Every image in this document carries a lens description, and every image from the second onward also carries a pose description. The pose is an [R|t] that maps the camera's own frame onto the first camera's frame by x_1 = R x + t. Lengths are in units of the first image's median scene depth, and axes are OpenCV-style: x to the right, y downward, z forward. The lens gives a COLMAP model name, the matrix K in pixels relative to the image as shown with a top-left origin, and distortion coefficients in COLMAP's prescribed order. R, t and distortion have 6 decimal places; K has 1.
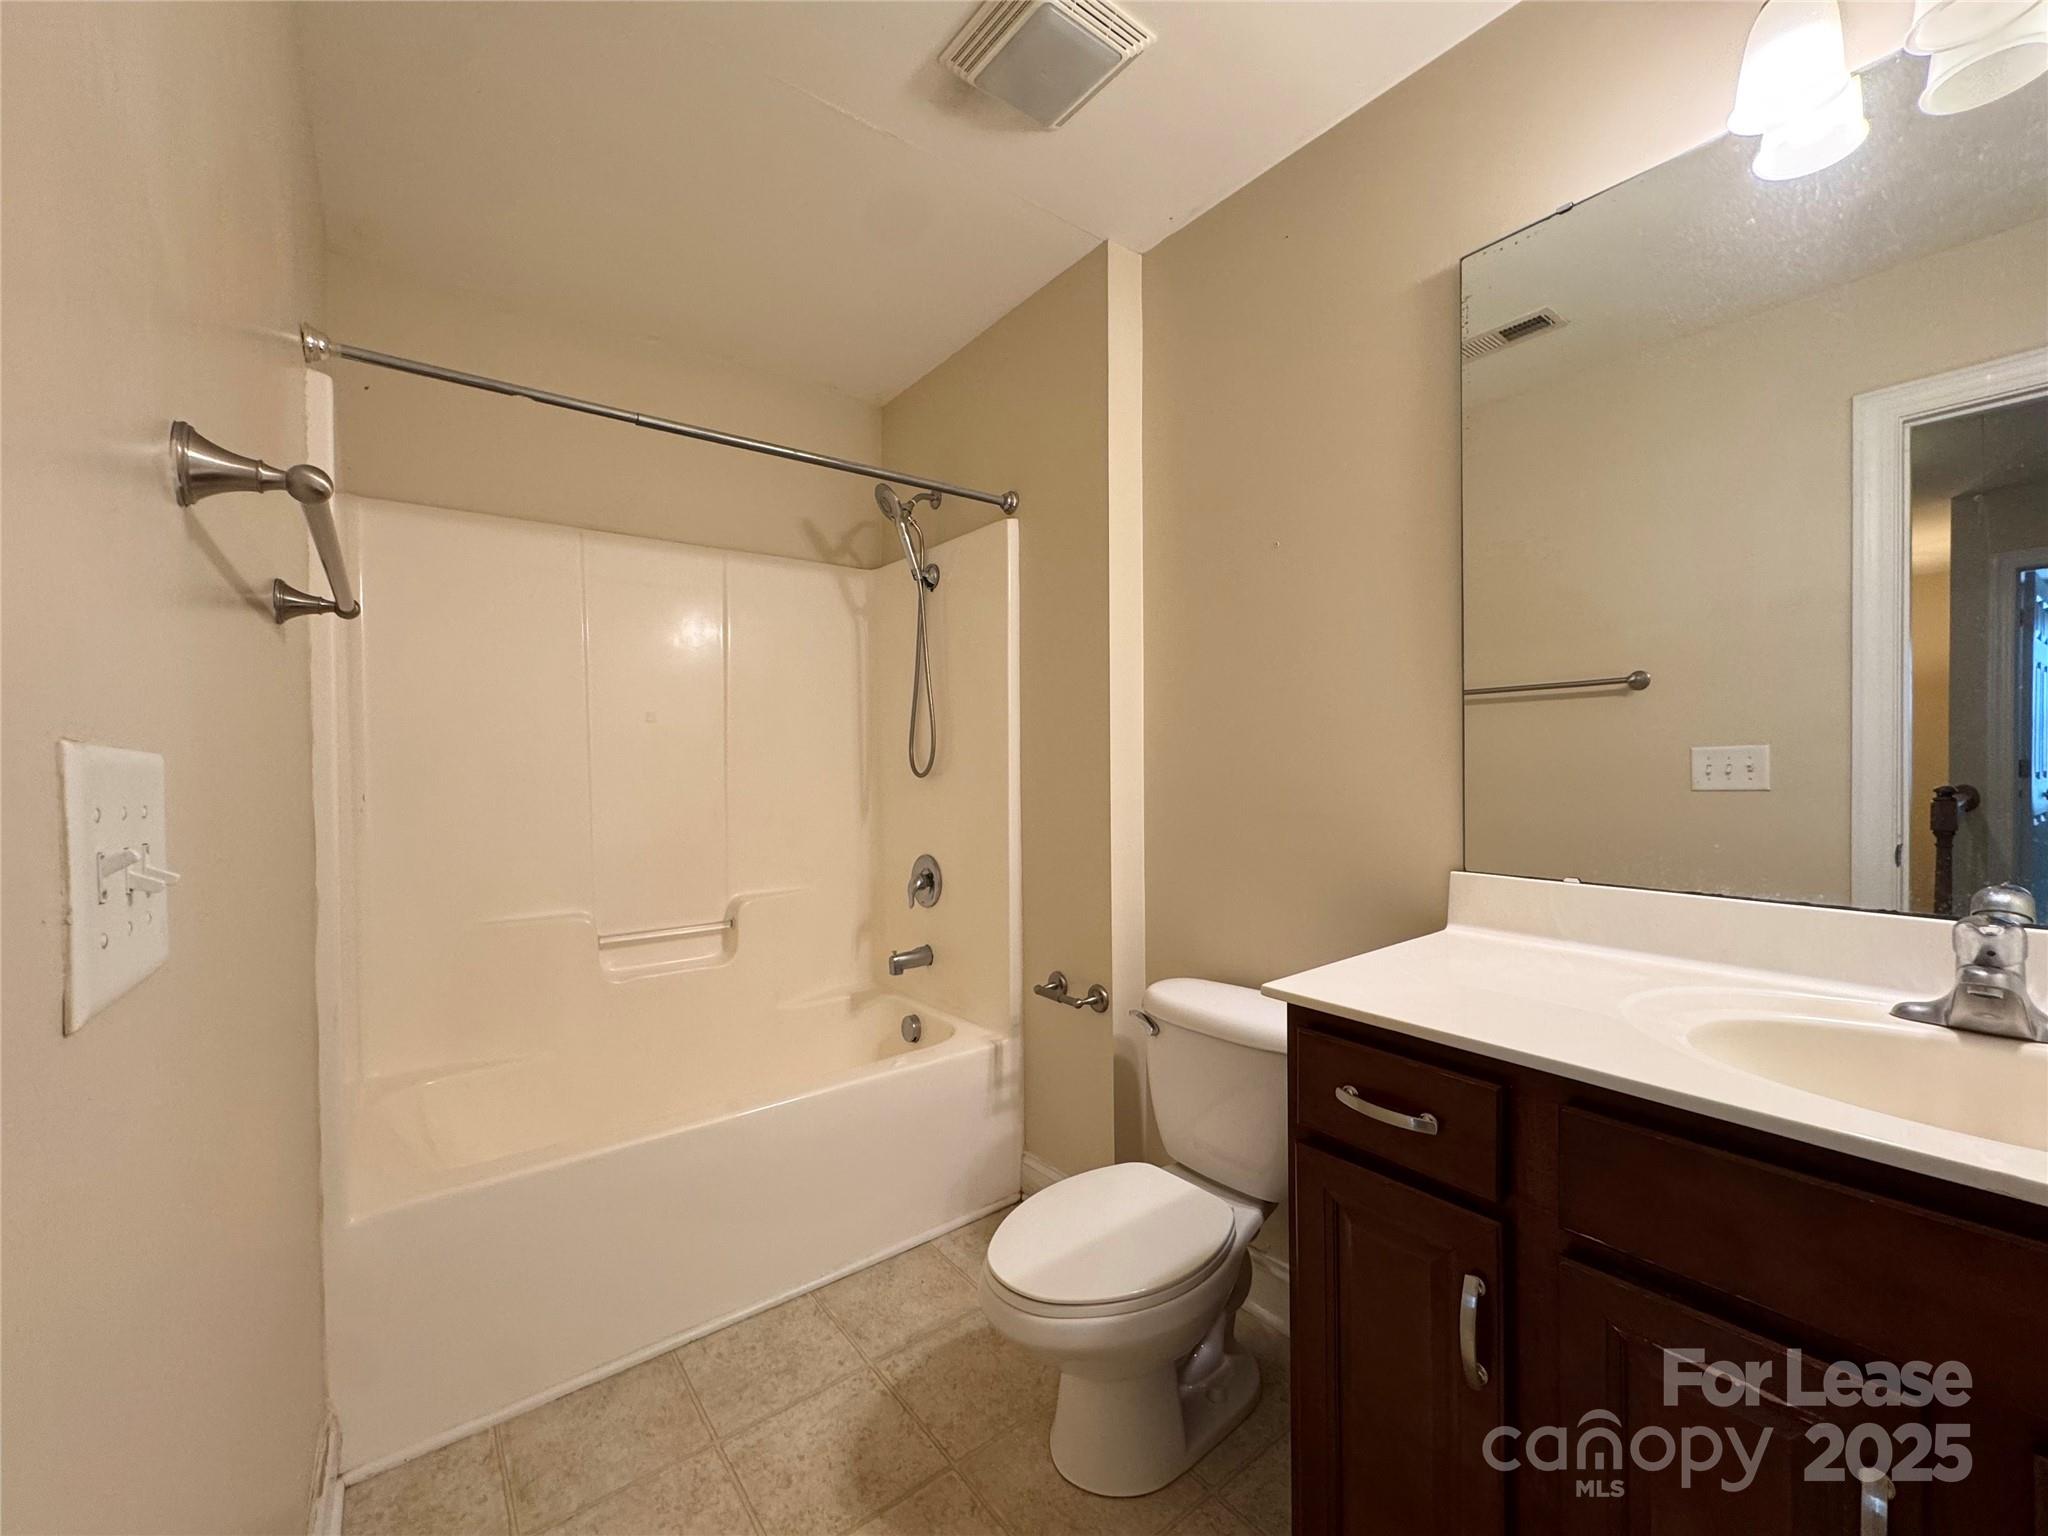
lens RADIAL K [[816.1, 0, 1018.6], [0, 816.1, 768.9], [0, 0, 1]] dist [-0.002883, -0.000091]
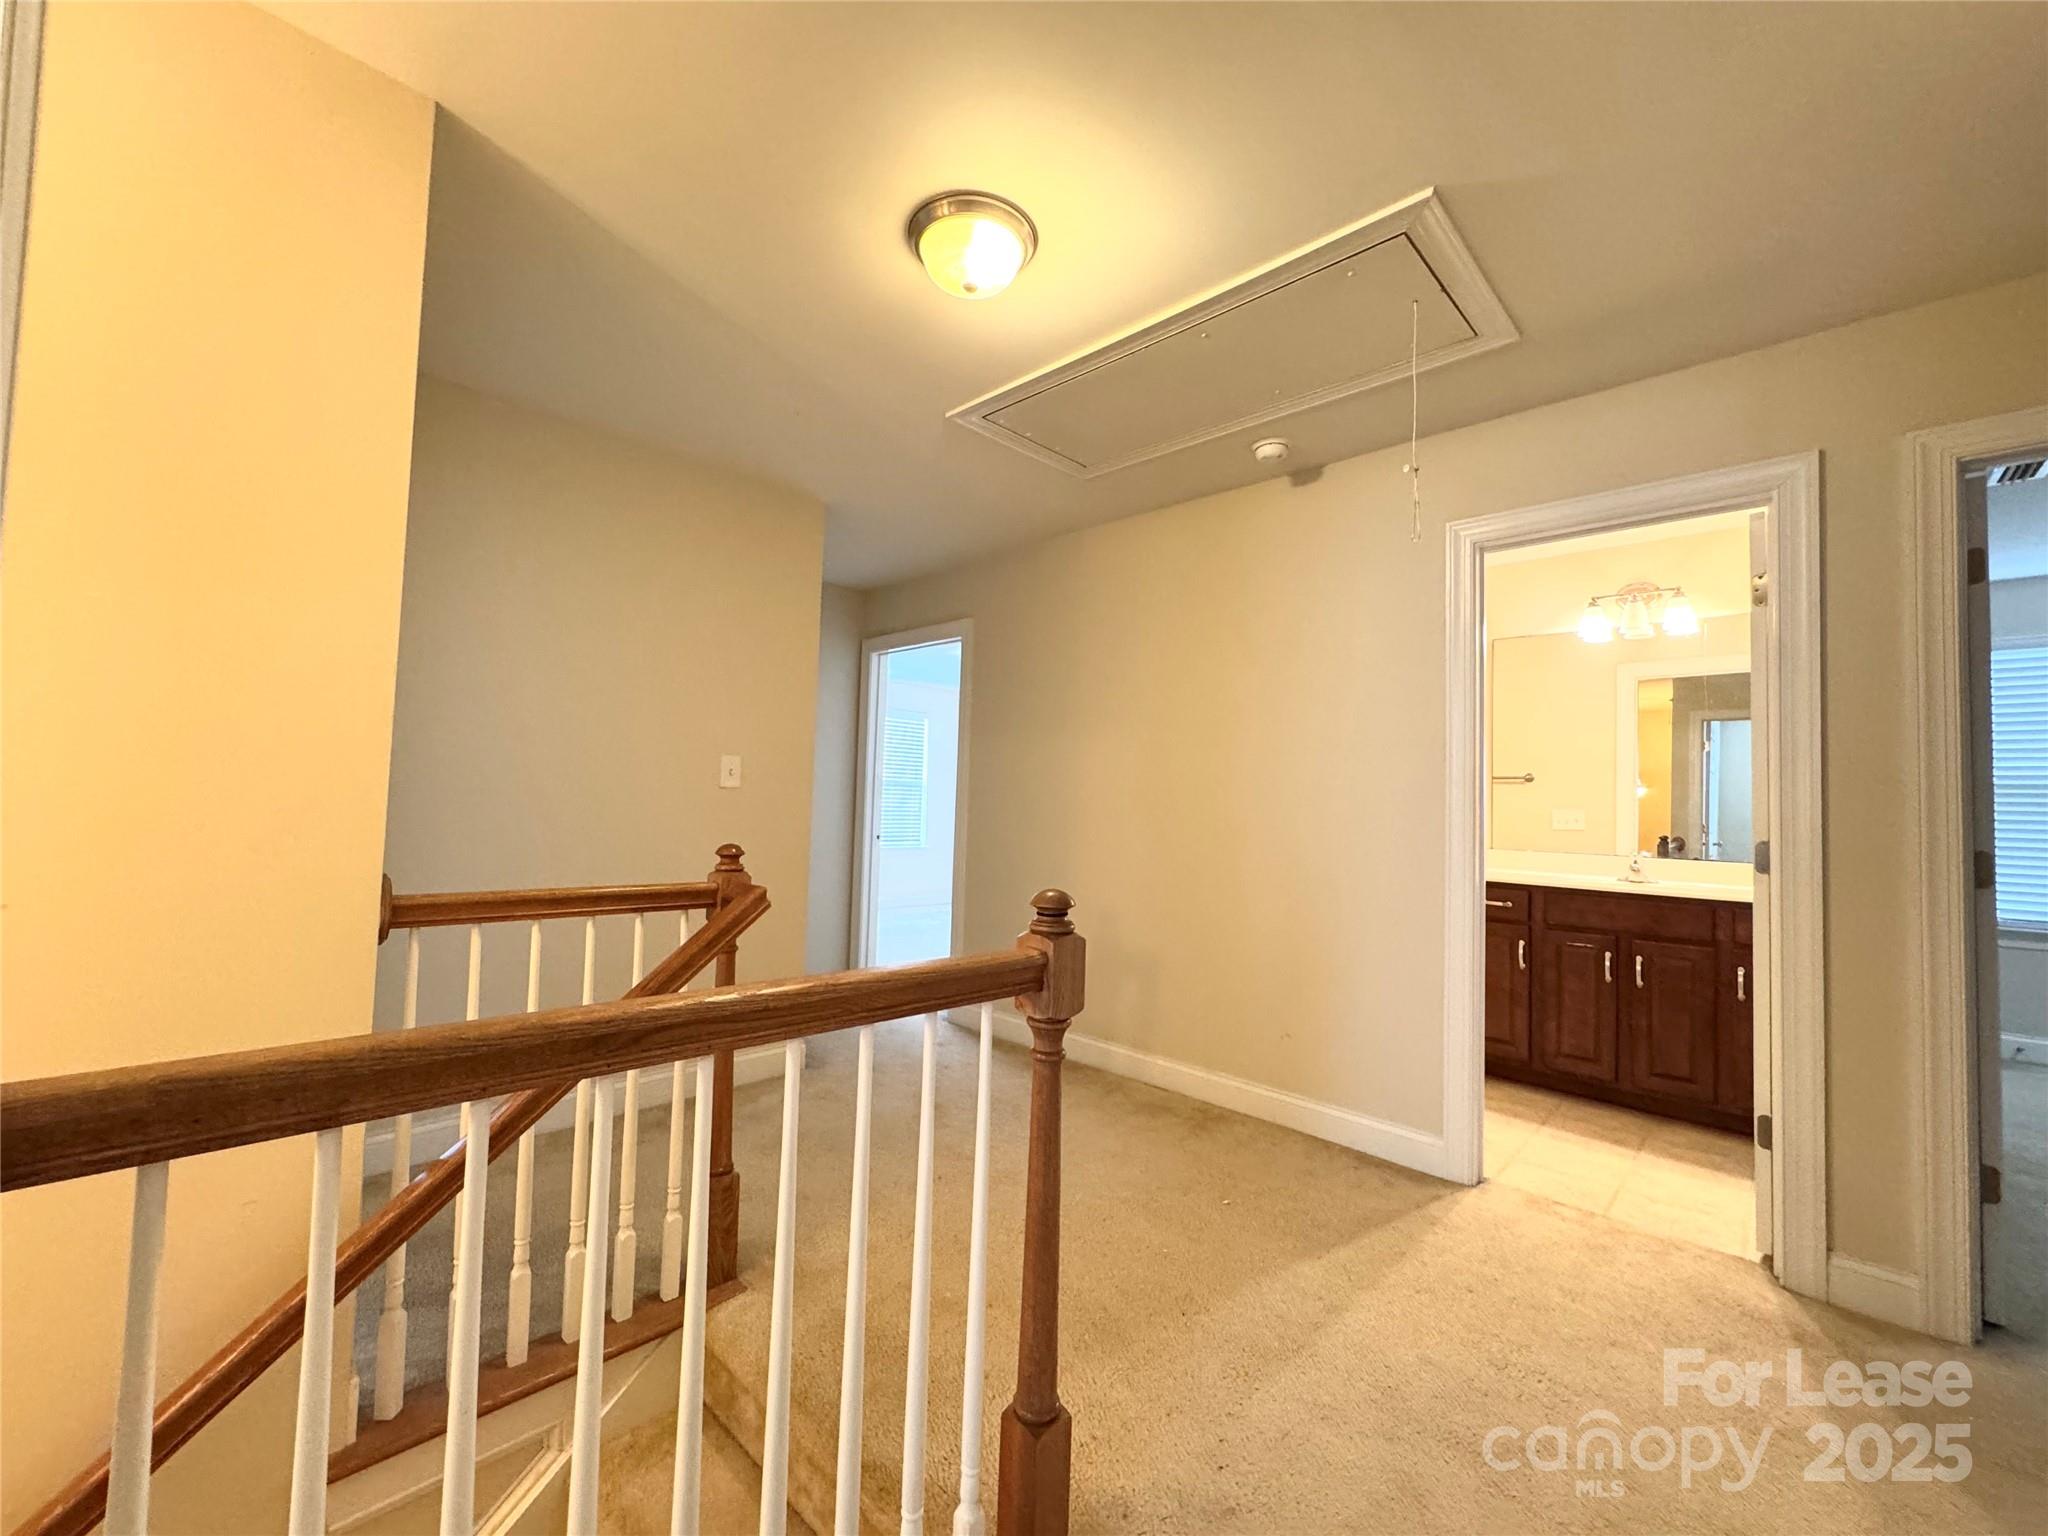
lens RADIAL K [[816.1, 0, 1018.6], [0, 816.1, 768.9], [0, 0, 1]] dist [-0.002883, -0.000091]
pose [[0.988265, 0.047428, 0.145198, -0.921039], [-0.040462, 0.997901, -0.050557, 0.032033], [-0.147291, 0.044089, 0.988110, -0.966027]]
